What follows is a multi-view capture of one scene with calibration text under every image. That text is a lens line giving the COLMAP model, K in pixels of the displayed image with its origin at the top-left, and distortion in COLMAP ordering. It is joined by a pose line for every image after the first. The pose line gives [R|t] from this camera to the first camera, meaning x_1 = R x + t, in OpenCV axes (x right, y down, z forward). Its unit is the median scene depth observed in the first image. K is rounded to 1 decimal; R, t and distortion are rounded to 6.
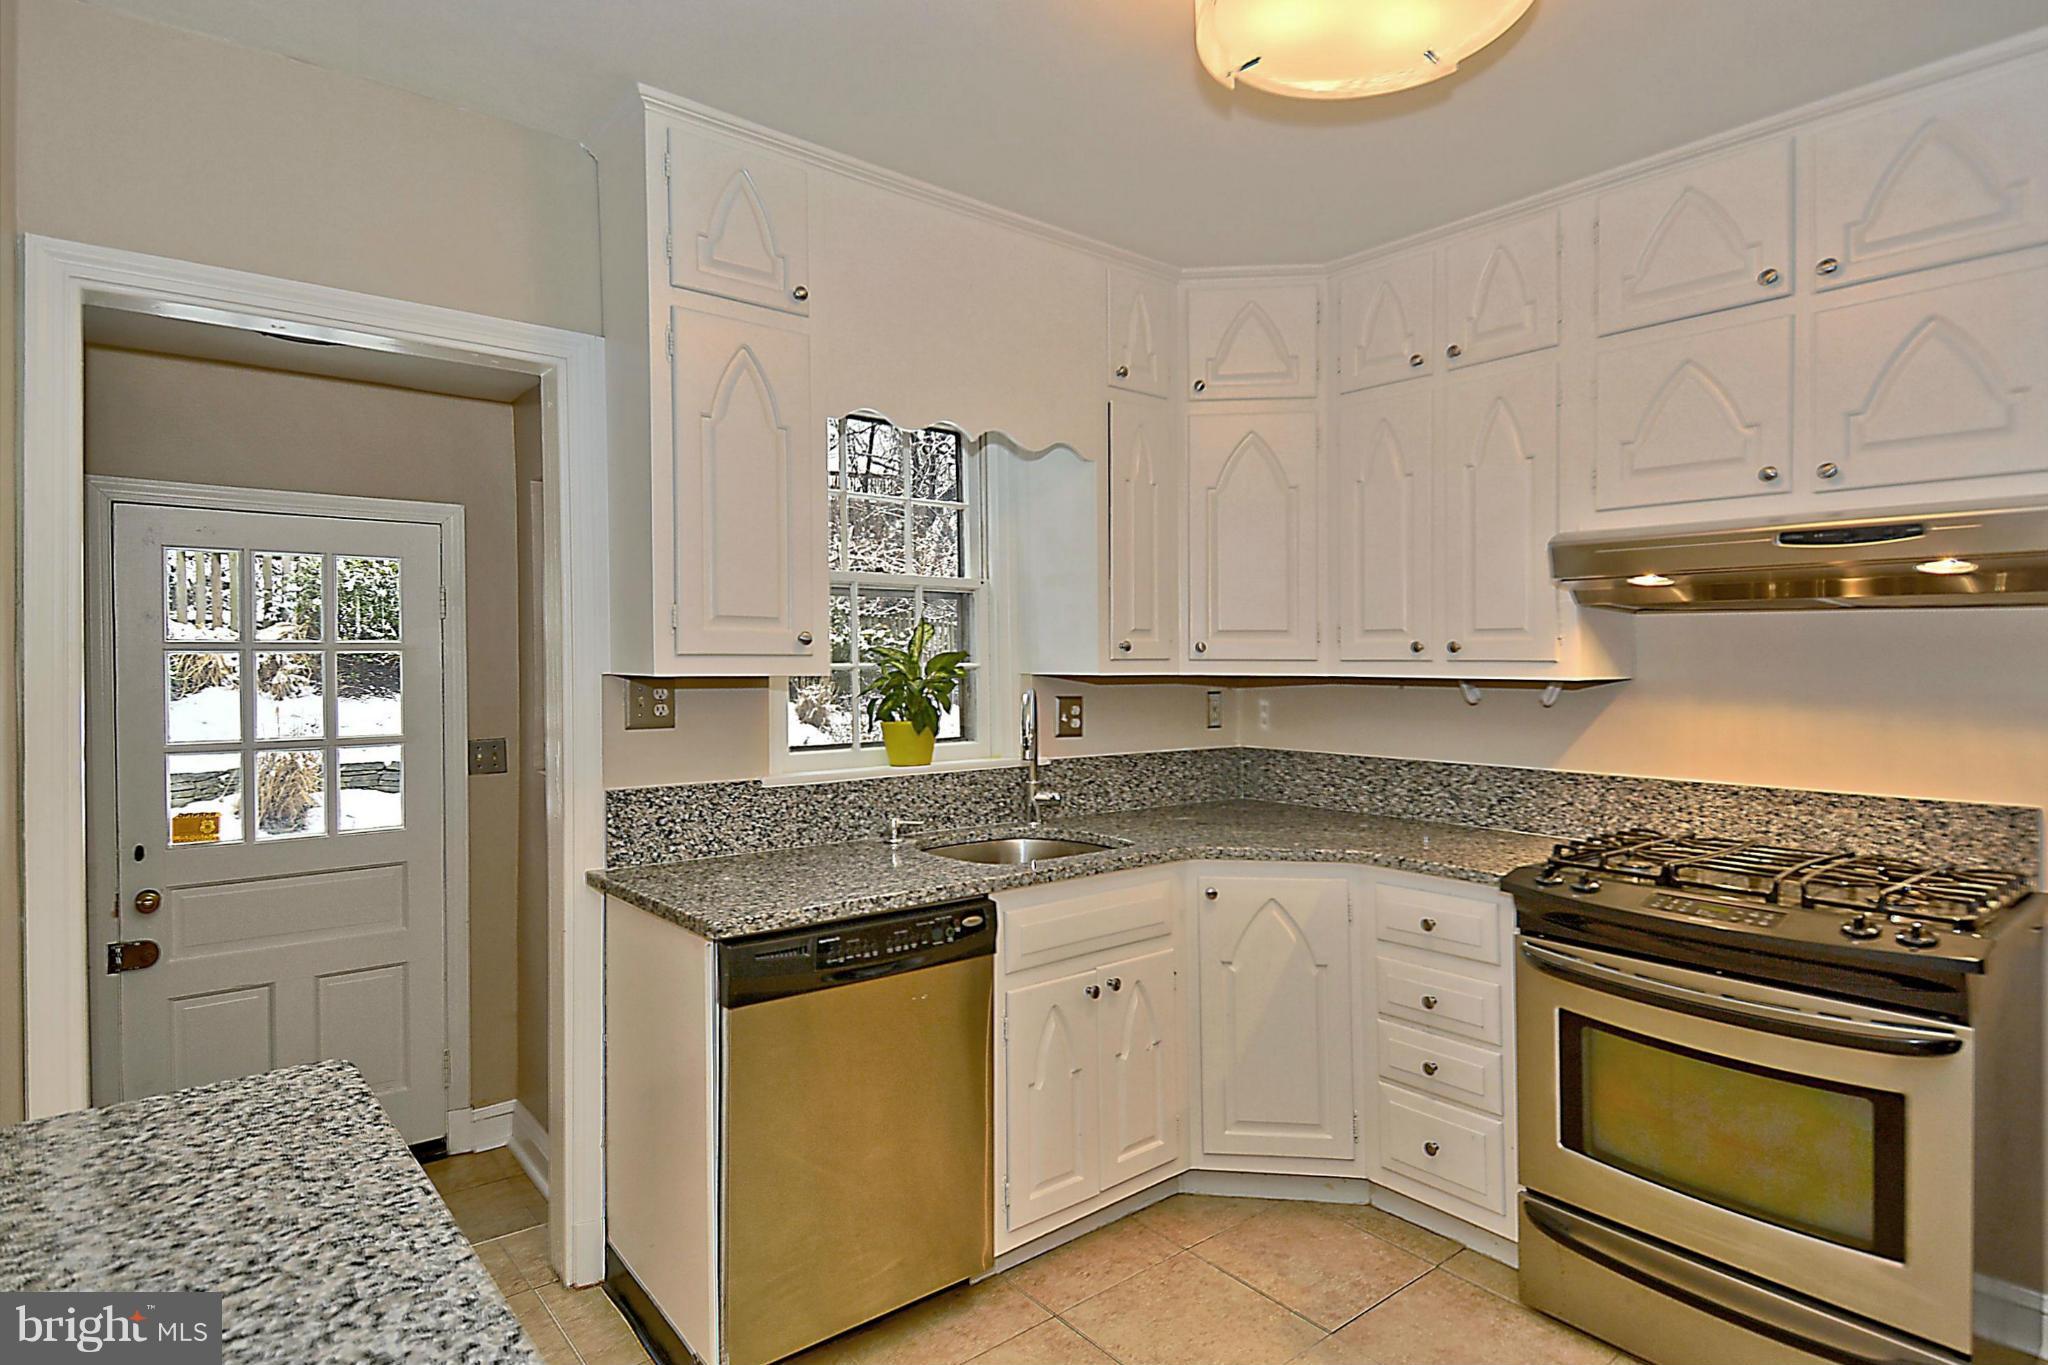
lens RADIAL K [[1094.9, 0, 1028.8], [0, 1094.9, 674.2], [0, 0, 1]] dist [0.020681, -0.007017]
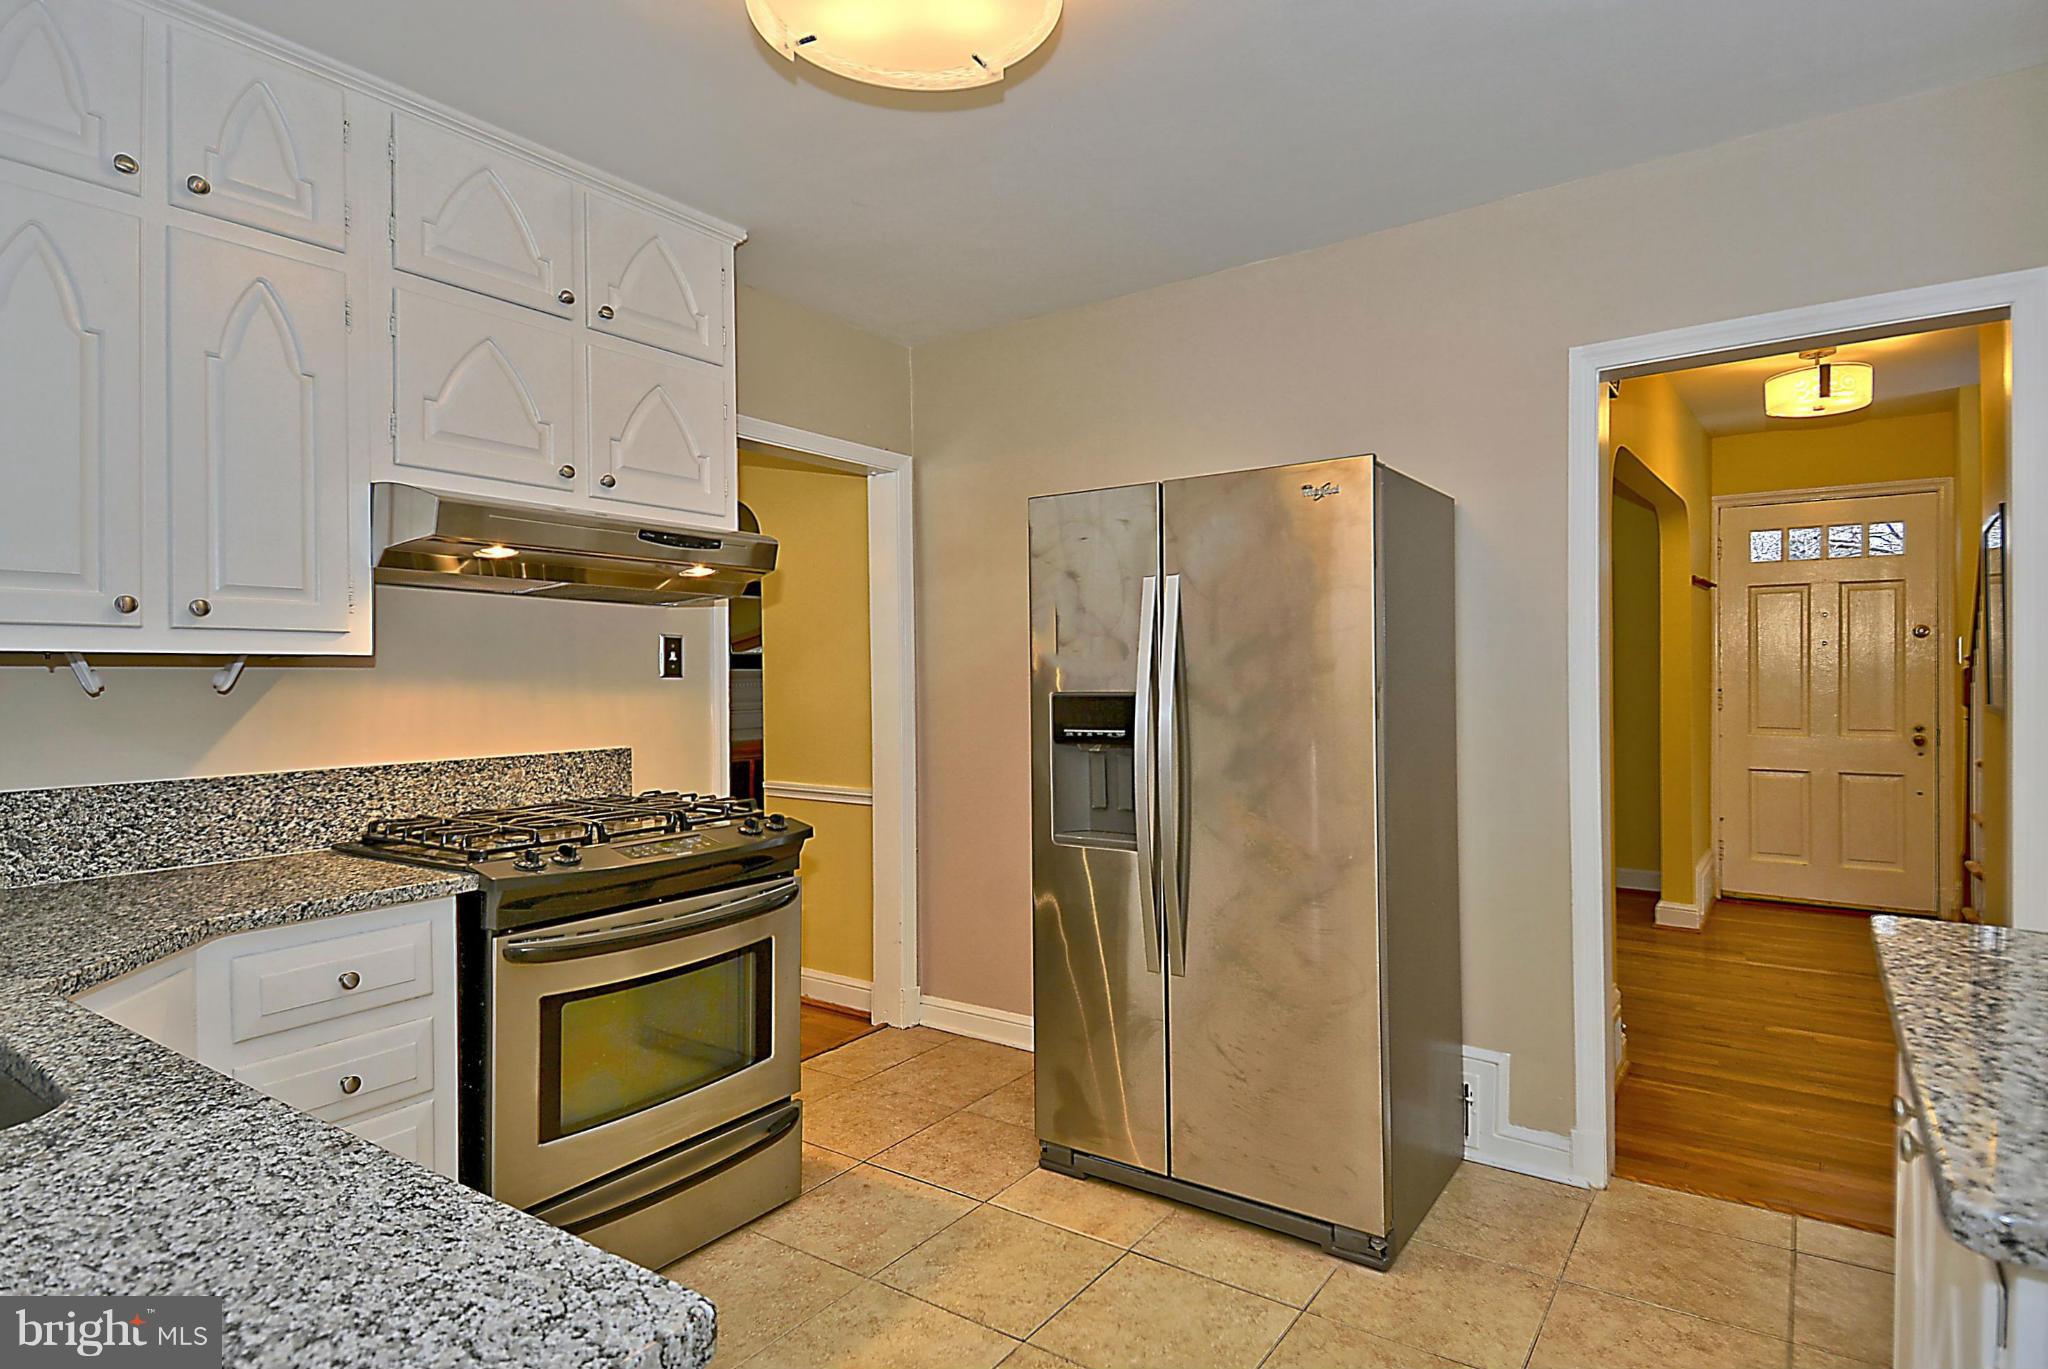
lens RADIAL K [[1094.9, 0, 1029.7], [0, 1094.9, 676.8], [0, 0, 1]] dist [0.020681, -0.007017]
pose [[-0.272877, -0.000374, 0.962049, -0.341740], [0.019925, 0.999783, 0.006040, 0.020067], [-0.961843, 0.020817, -0.272810, 0.537386]]
